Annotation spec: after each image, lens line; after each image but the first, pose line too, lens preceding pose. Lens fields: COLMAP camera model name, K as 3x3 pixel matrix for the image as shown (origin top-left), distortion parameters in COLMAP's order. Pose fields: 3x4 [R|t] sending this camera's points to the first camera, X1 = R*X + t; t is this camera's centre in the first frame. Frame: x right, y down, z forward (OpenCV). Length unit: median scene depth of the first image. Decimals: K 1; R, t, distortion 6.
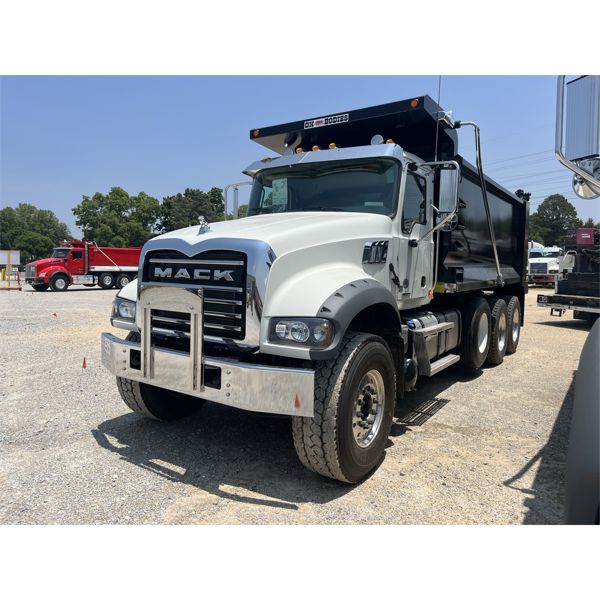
lens RADIAL K [[478.9, 0, 293.8], [0, 478.9, 288.7], [0, 0, 1]] dist [-0.001623, -0.008511]
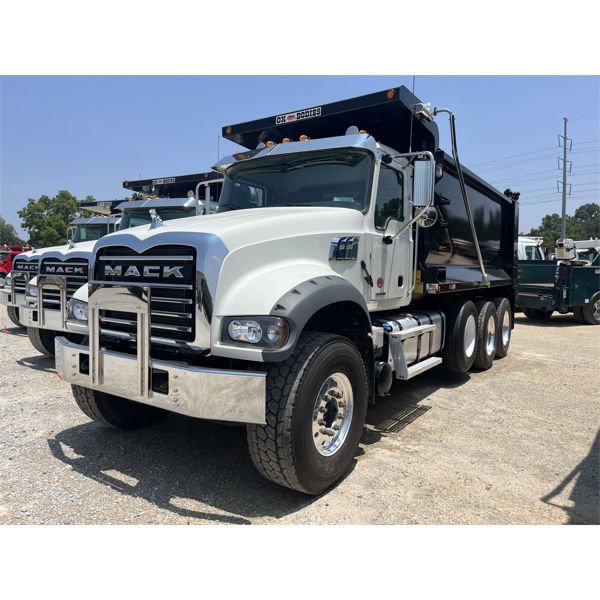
lens RADIAL K [[478.9, 0, 296.2], [0, 478.9, 298.9], [0, 0, 1]] dist [-0.001623, -0.008511]
pose [[0.999963, -0.006670, 0.005391, 0.078364], [0.006643, 0.999965, 0.005072, 0.019296], [-0.005425, -0.005036, 0.999973, 0.067627]]
